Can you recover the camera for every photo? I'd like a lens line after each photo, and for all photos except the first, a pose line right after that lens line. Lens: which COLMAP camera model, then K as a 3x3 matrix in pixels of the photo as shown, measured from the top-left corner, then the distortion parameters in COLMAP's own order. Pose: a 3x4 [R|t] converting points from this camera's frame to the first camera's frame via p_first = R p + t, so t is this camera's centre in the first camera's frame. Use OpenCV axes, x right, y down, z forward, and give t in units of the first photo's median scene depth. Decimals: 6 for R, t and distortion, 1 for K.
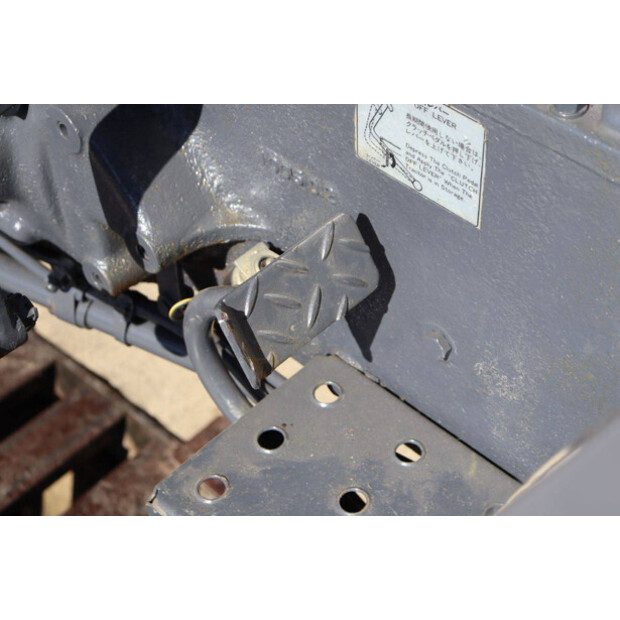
lens RADIAL K [[1368.8, 0, 308.8], [0, 1368.8, 308.8], [0, 0, 1]] dist [0.432929, 0.000000]
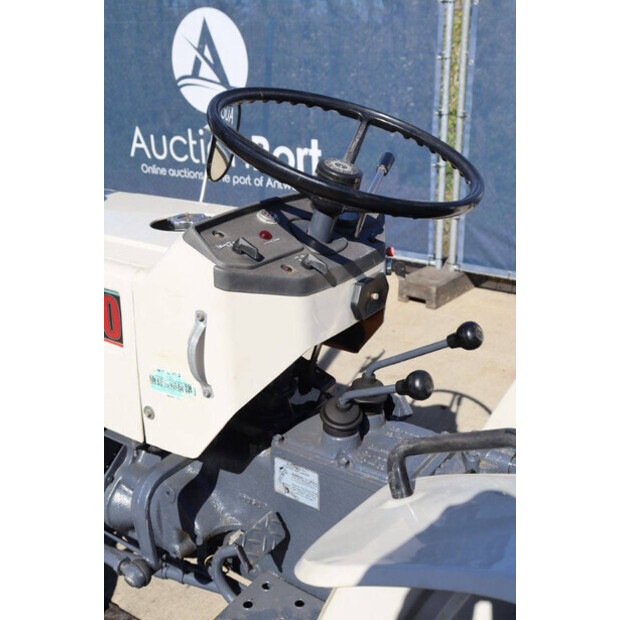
lens RADIAL K [[665.6, 0, 309.3], [0, 665.6, 310.5], [0, 0, 1]] dist [-0.014920, 0.000000]
pose [[0.986449, -0.028789, 0.161525, -0.106940], [0.096505, 0.897984, -0.429316, 0.153874], [-0.132687, 0.439086, 0.888593, -0.427901]]
